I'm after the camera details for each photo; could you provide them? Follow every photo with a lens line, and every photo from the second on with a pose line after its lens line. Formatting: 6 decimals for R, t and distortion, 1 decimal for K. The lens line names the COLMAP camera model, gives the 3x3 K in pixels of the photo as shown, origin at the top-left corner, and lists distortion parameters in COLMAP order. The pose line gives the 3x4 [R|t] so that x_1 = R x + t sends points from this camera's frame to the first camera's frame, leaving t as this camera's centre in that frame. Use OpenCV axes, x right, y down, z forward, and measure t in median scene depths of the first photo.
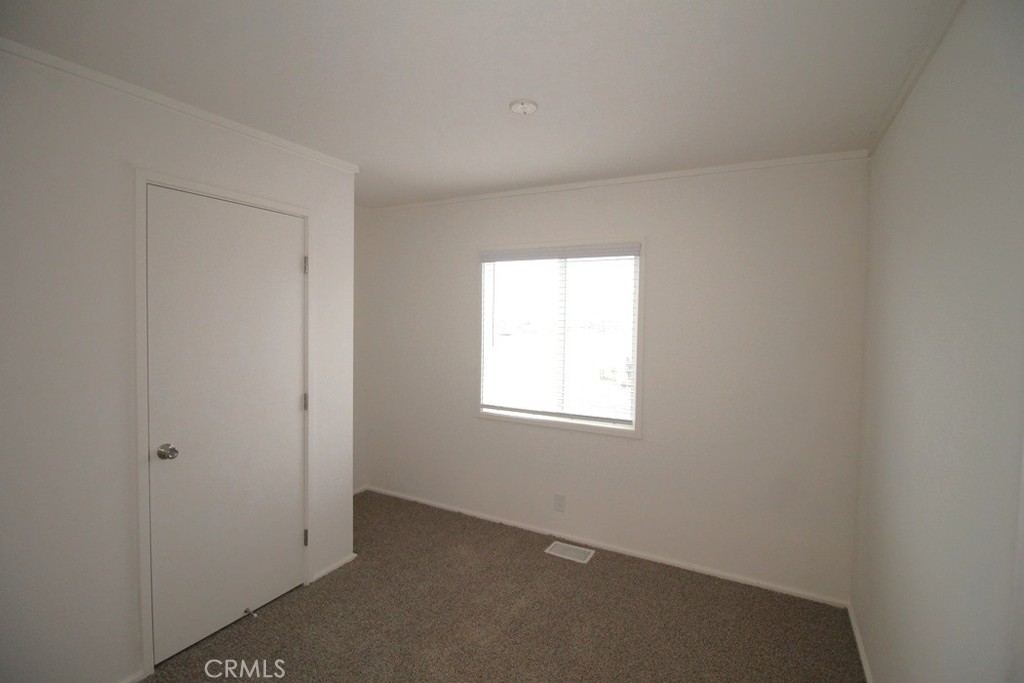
lens RADIAL K [[477.8, 0, 519.1], [0, 477.8, 334.5], [0, 0, 1]] dist [0.002051, -0.010172]
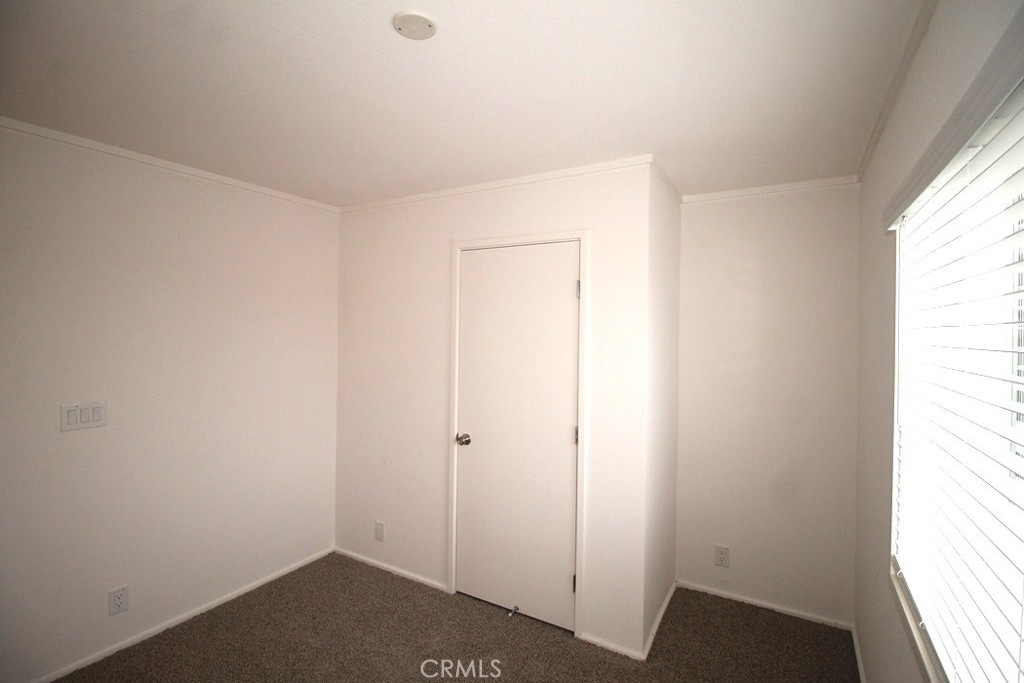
lens RADIAL K [[477.8, 0, 519.1], [0, 477.8, 334.5], [0, 0, 1]] dist [0.002051, -0.010172]
pose [[-0.039122, -0.011044, -0.999173, 0.497543], [-0.060390, 0.998137, -0.008668, -0.041622], [0.997408, 0.060001, -0.039717, 0.925860]]
